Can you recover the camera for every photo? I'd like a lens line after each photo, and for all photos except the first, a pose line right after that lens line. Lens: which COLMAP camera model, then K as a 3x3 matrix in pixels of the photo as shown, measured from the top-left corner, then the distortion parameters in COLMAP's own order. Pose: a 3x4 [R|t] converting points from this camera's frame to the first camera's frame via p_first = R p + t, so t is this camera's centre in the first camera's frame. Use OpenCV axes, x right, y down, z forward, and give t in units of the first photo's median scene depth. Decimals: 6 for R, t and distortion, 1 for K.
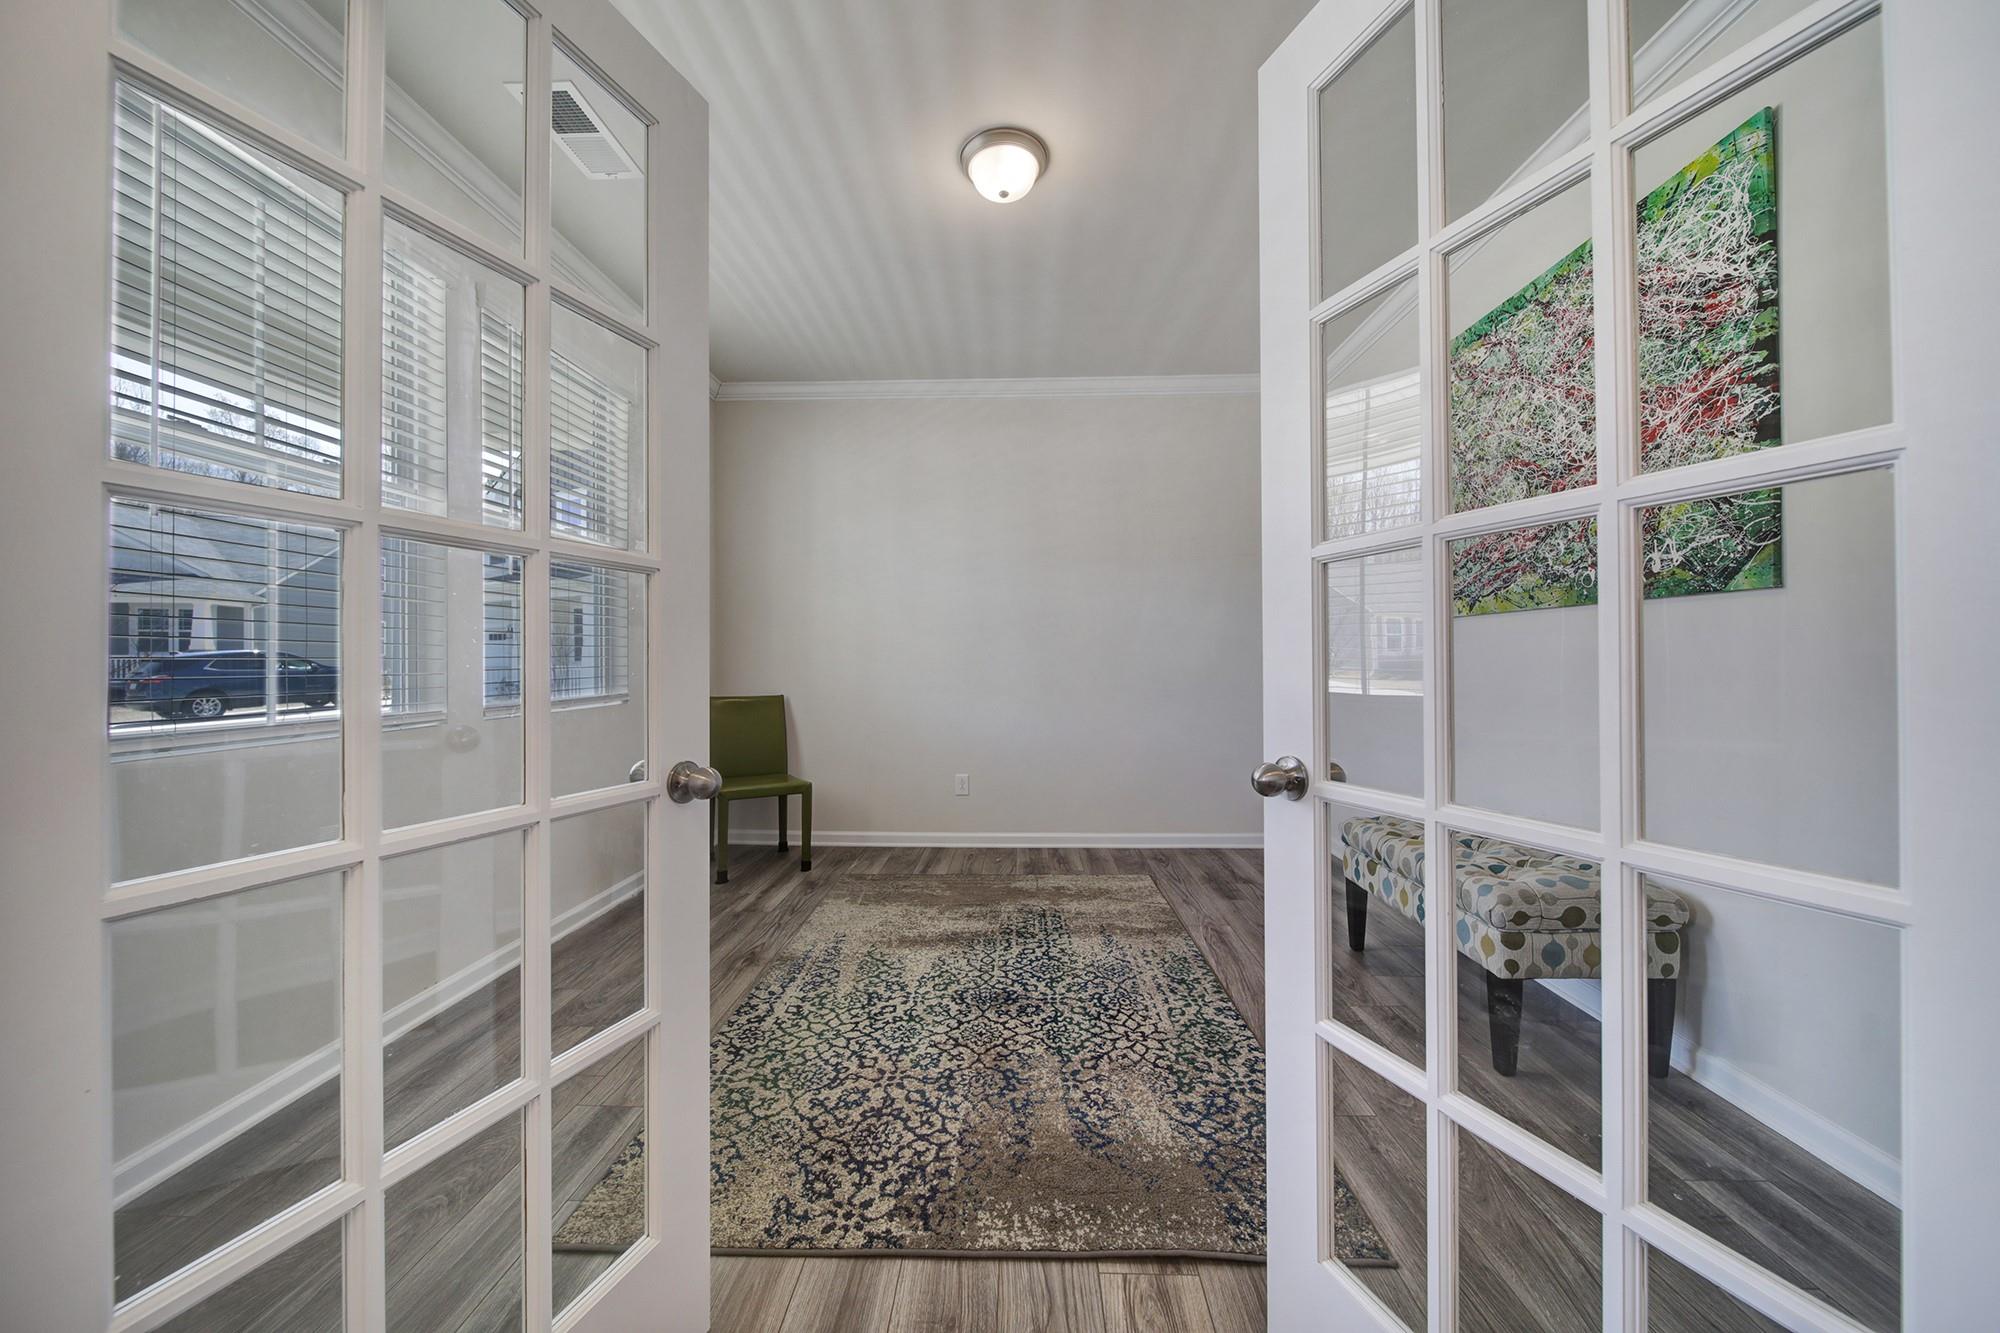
lens RADIAL K [[703.6, 0, 985.3], [0, 703.6, 654.3], [0, 0, 1]] dist [-0.000331, 0.000007]
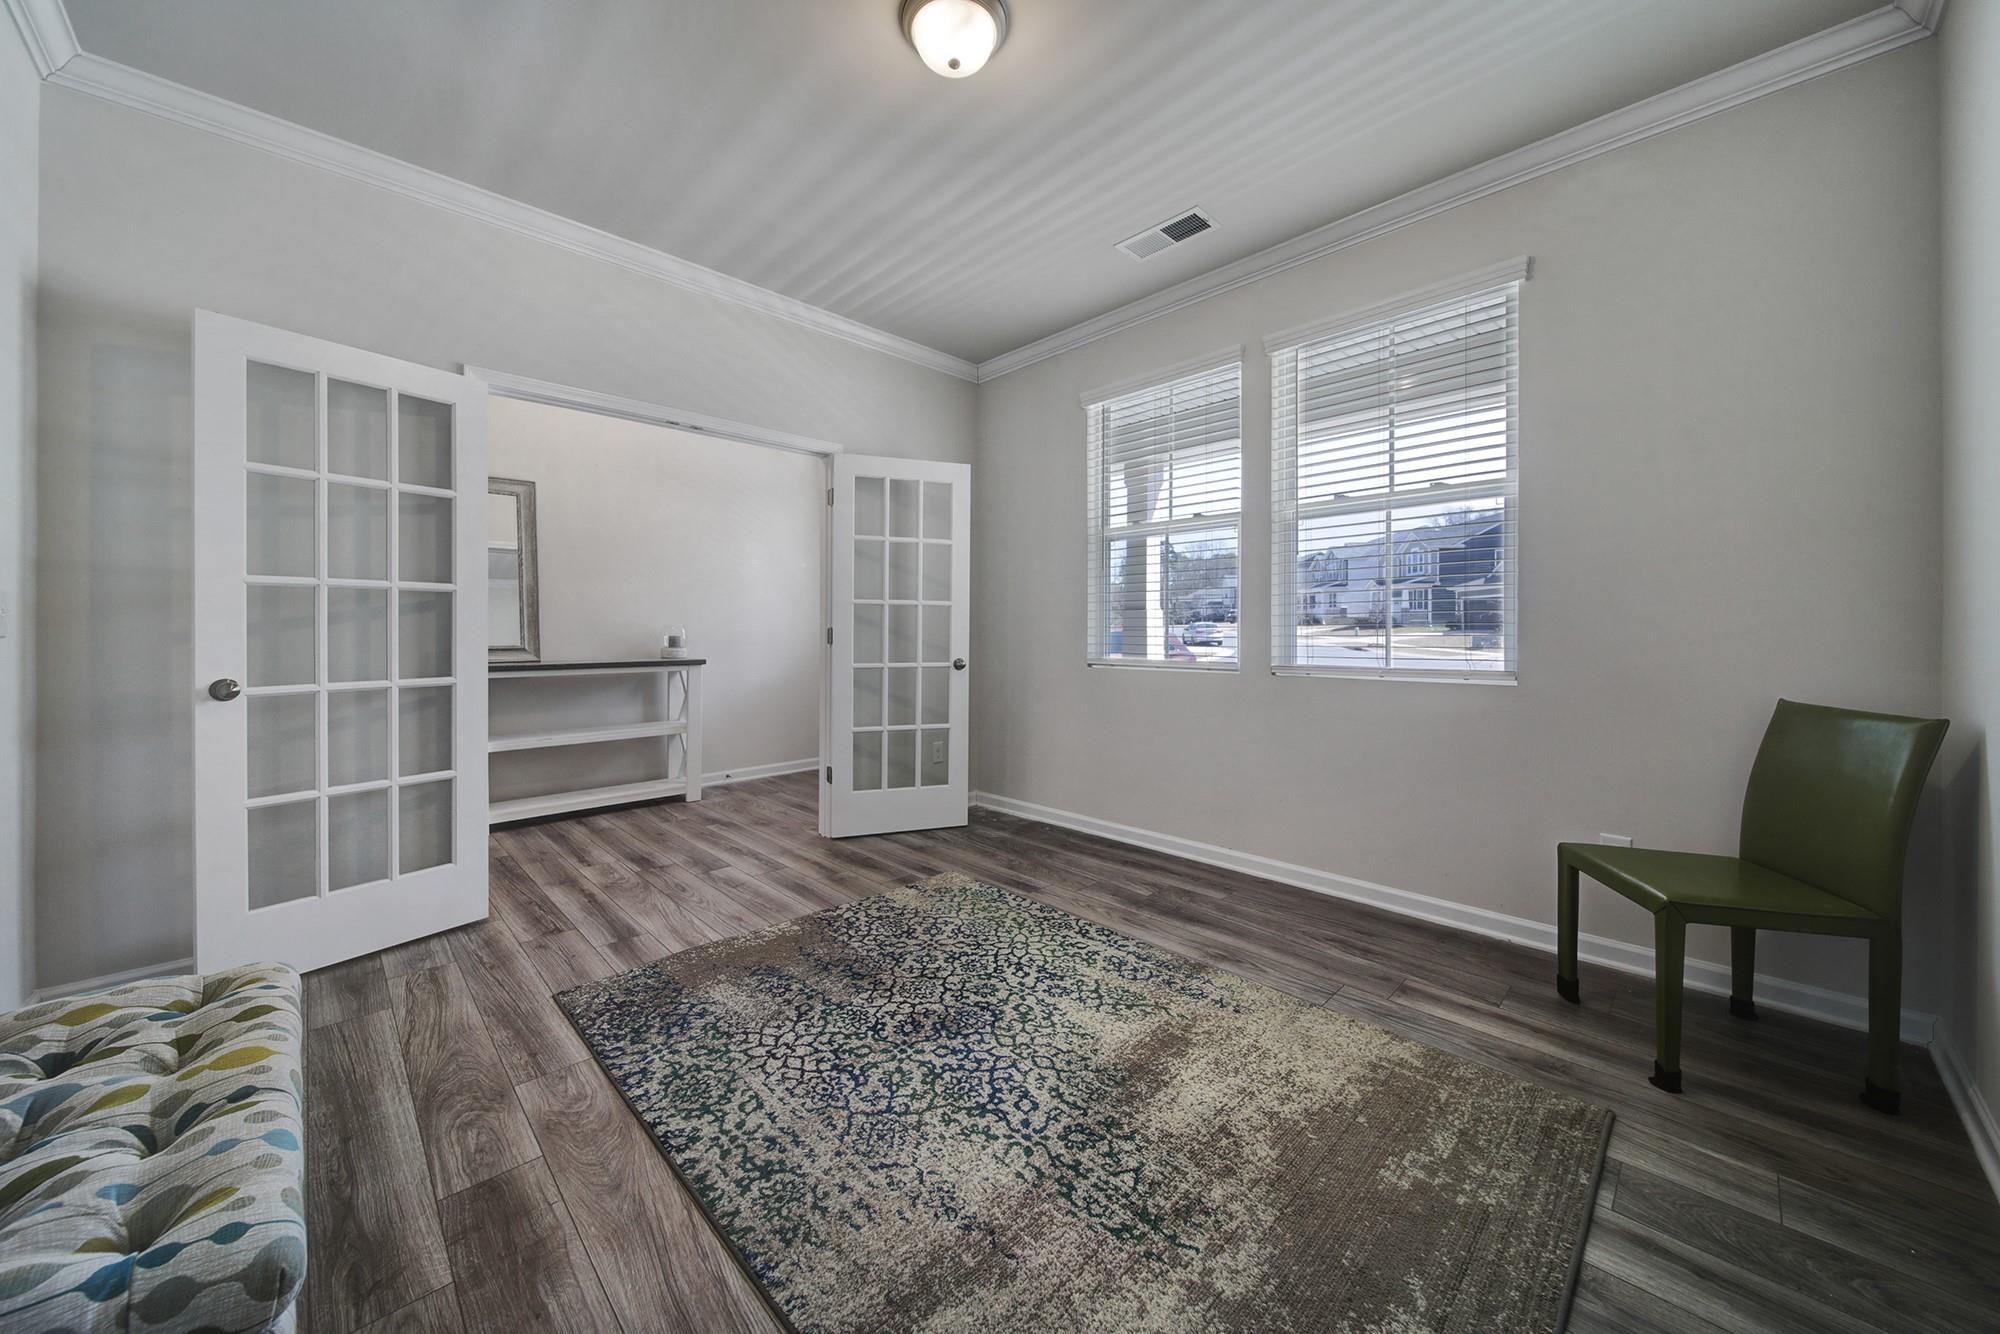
lens RADIAL K [[703.6, 0, 985.3], [0, 703.6, 654.8], [0, 0, 1]] dist [-0.000331, 0.000007]
pose [[-0.690369, 0.030367, -0.722819, 0.627494], [0.009169, 0.999406, 0.033230, 0.016322], [0.723399, 0.016313, -0.690238, 1.699111]]
